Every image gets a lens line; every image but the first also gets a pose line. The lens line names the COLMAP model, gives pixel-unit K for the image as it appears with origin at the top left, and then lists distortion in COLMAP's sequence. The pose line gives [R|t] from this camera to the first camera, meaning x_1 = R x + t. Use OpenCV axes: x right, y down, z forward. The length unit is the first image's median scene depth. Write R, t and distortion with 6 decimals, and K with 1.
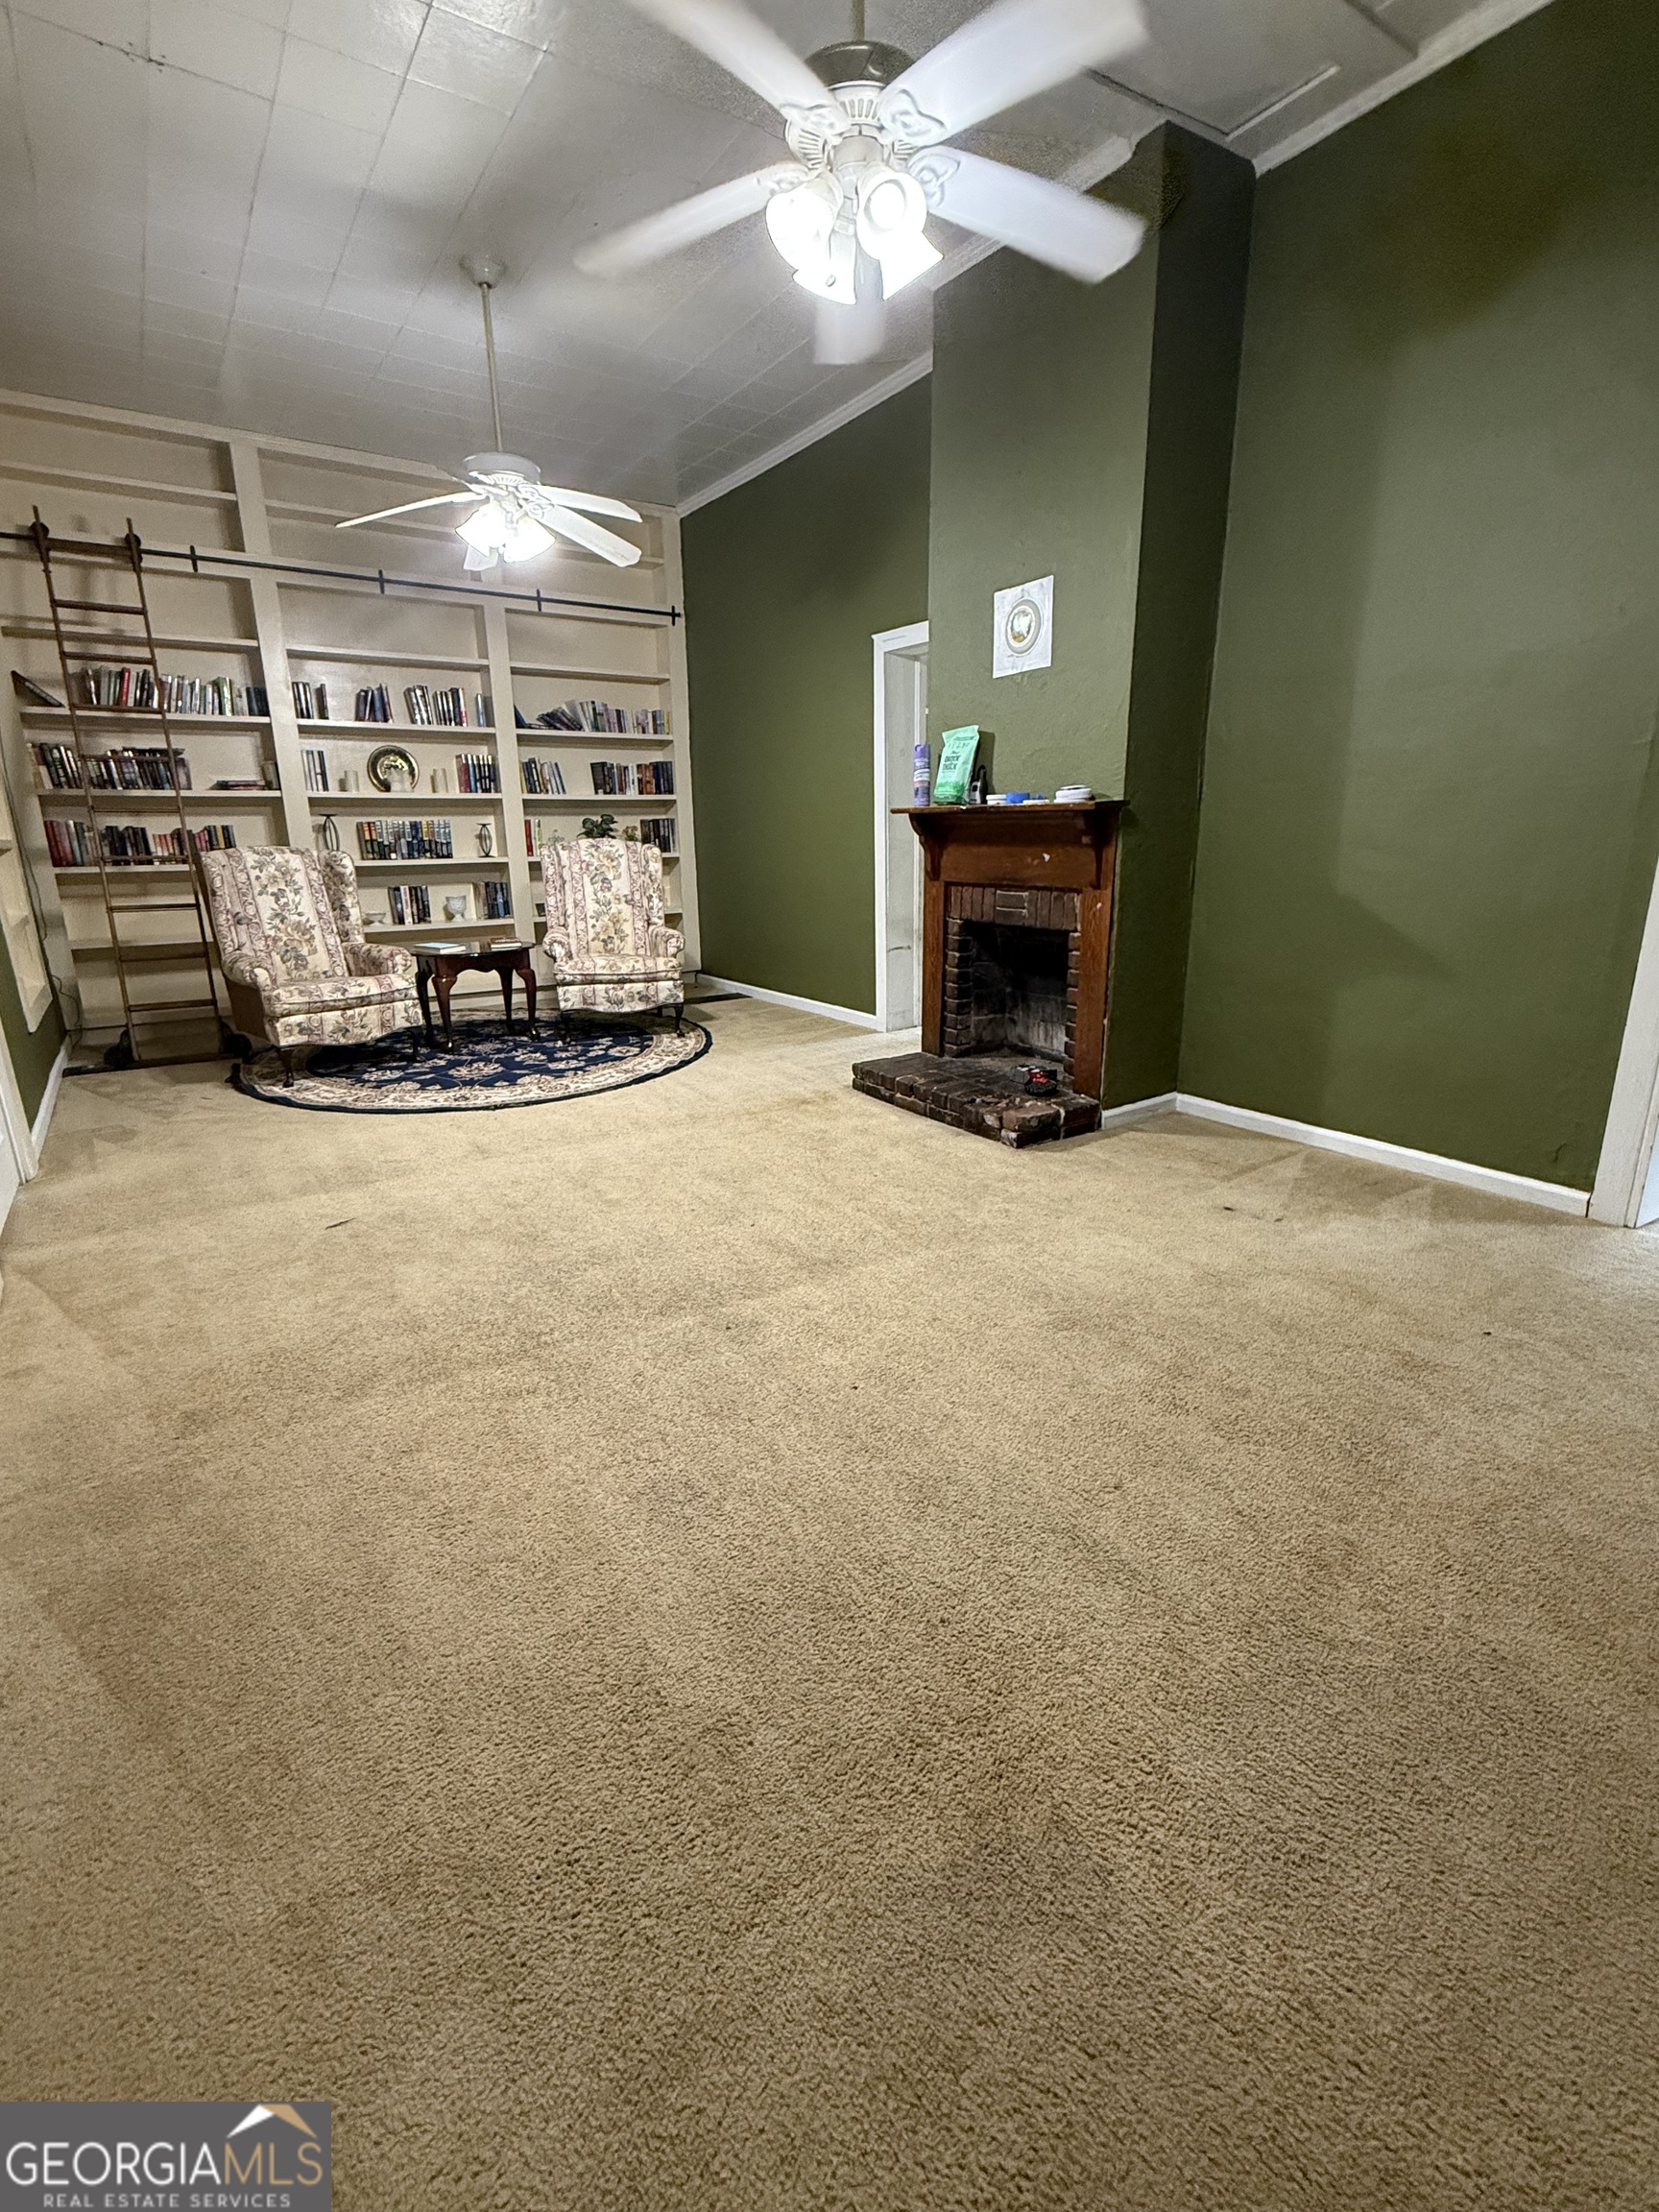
lens RADIAL K [[990.7, 0, 829.5], [0, 990.7, 1106.0], [0, 0, 1]] dist [-0.000189, -0.000156]
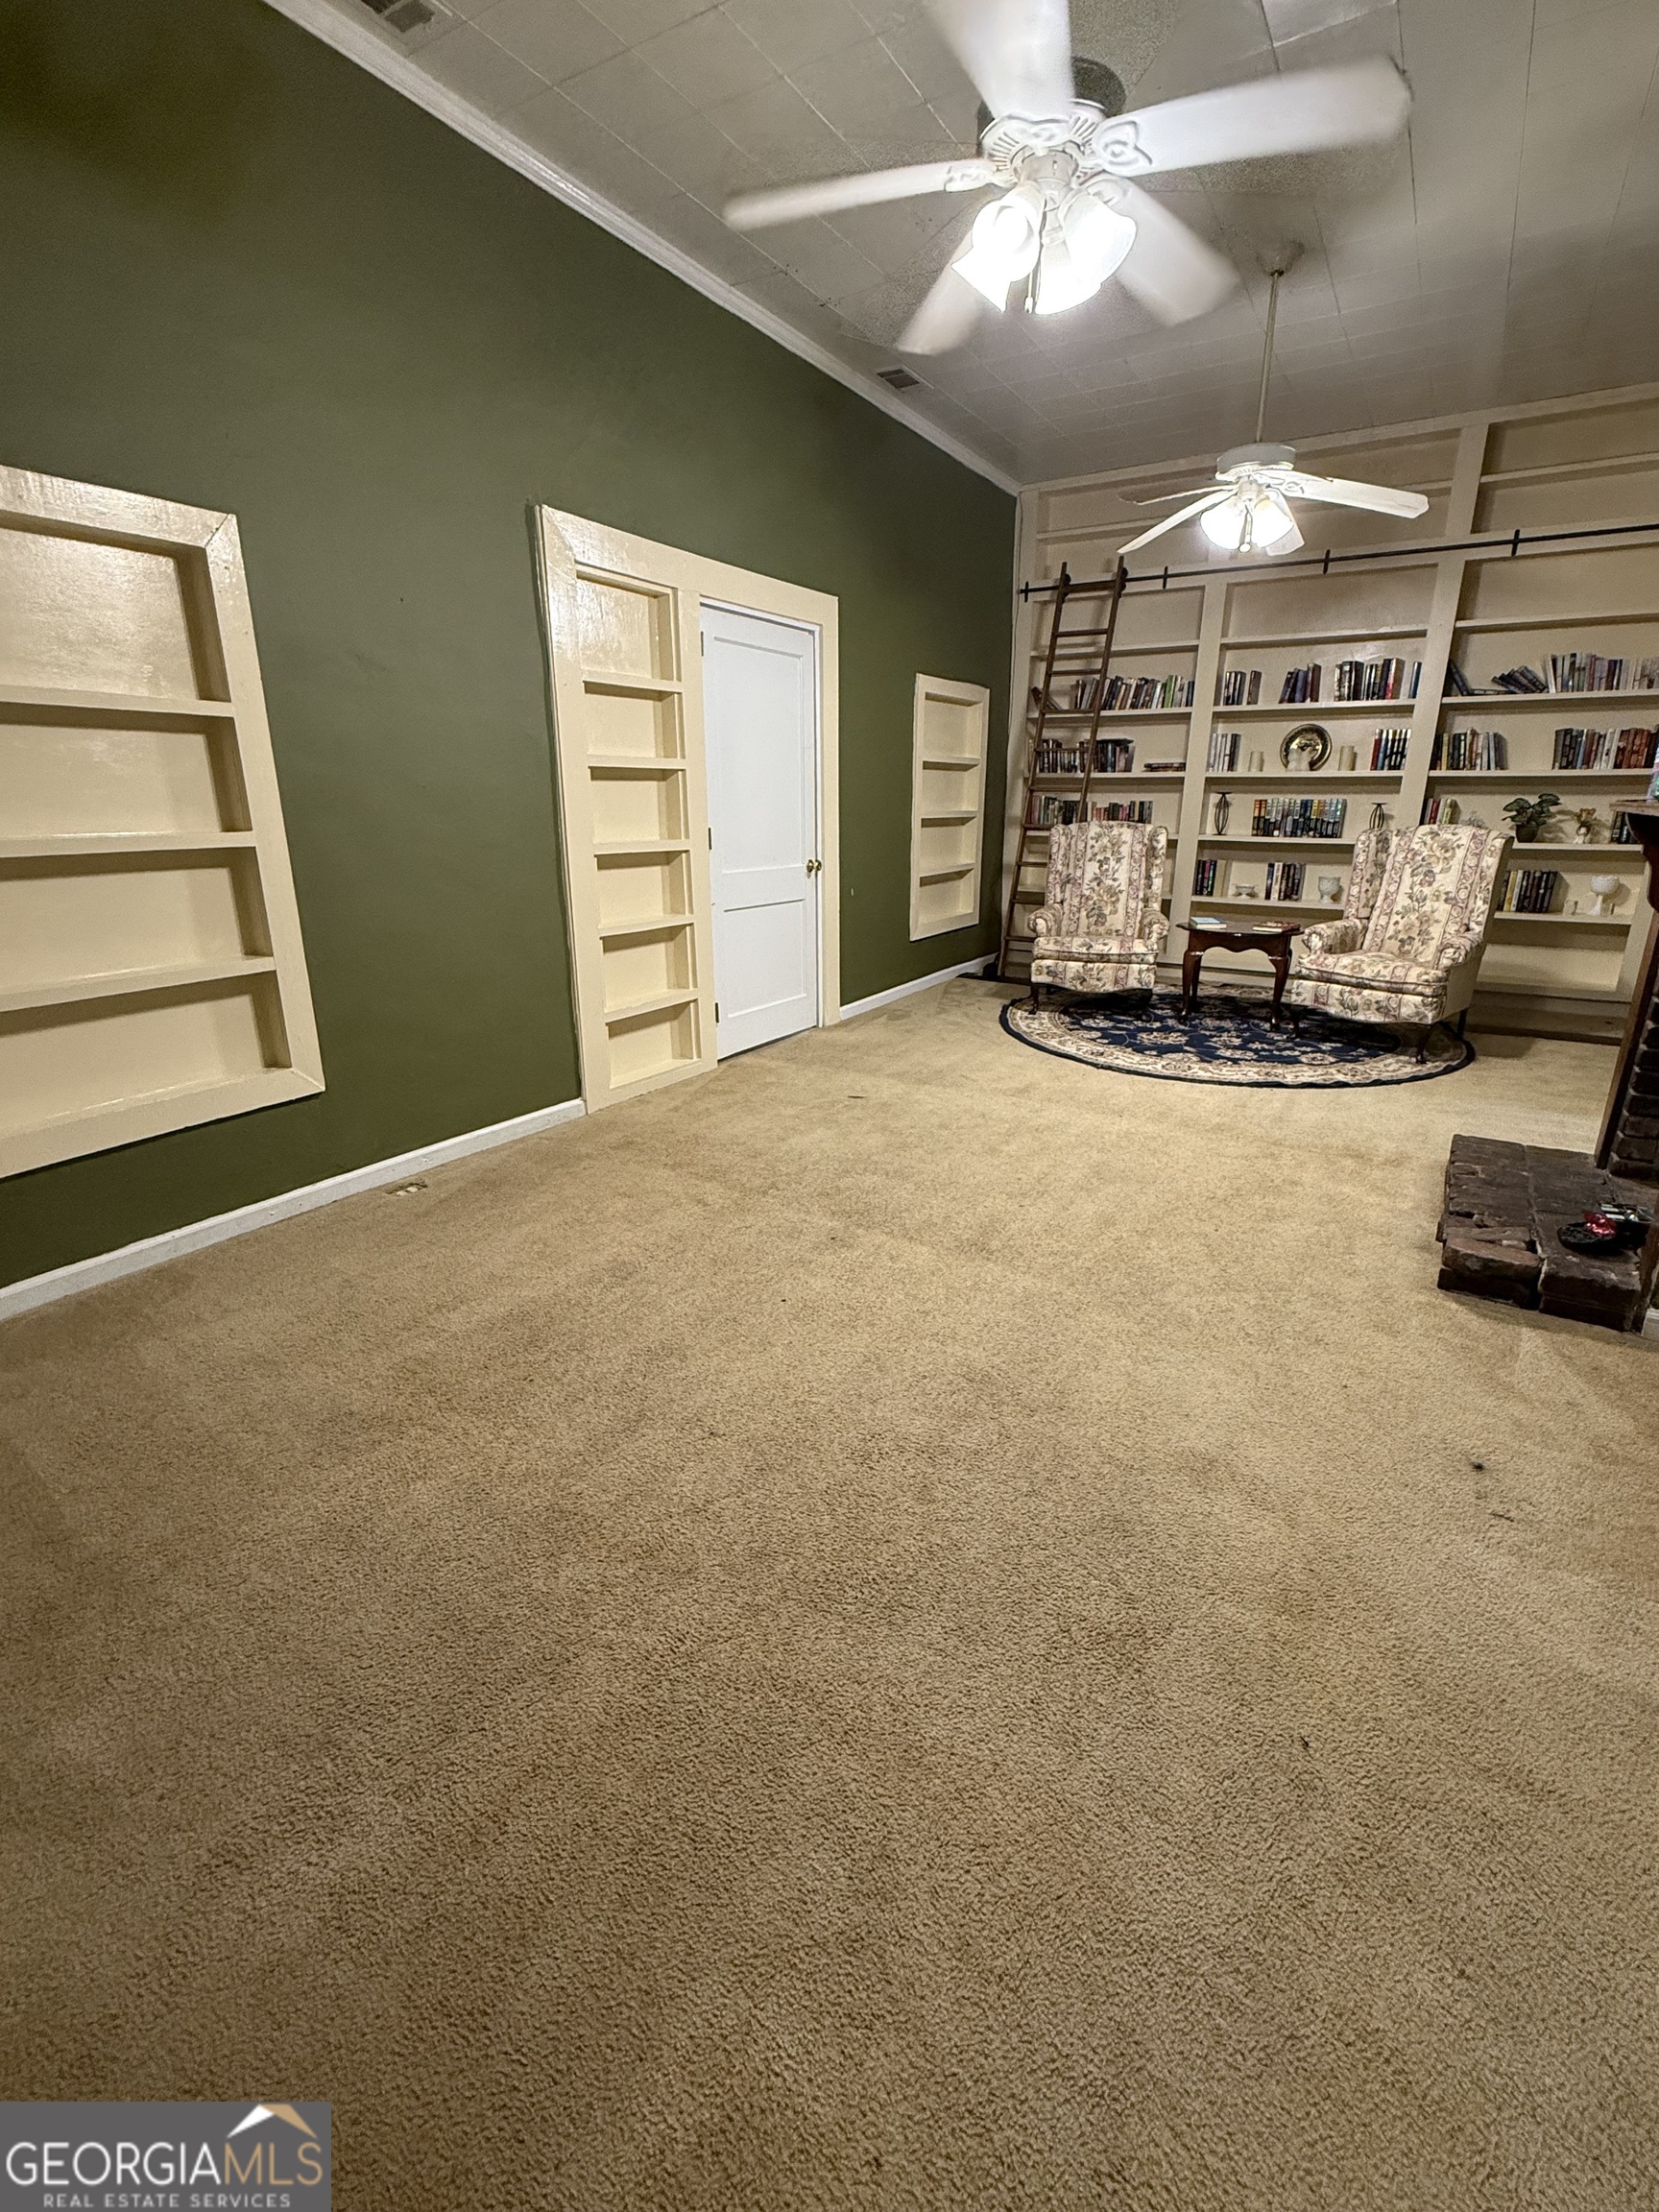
lens RADIAL K [[990.7, 0, 829.5], [0, 990.7, 1106.0], [0, 0, 1]] dist [-0.000189, -0.000156]
pose [[0.411785, 0.285881, -0.865278, 0.530080], [-0.253553, 0.947967, 0.192535, -0.096978], [0.875297, 0.140111, 0.462844, 0.234580]]
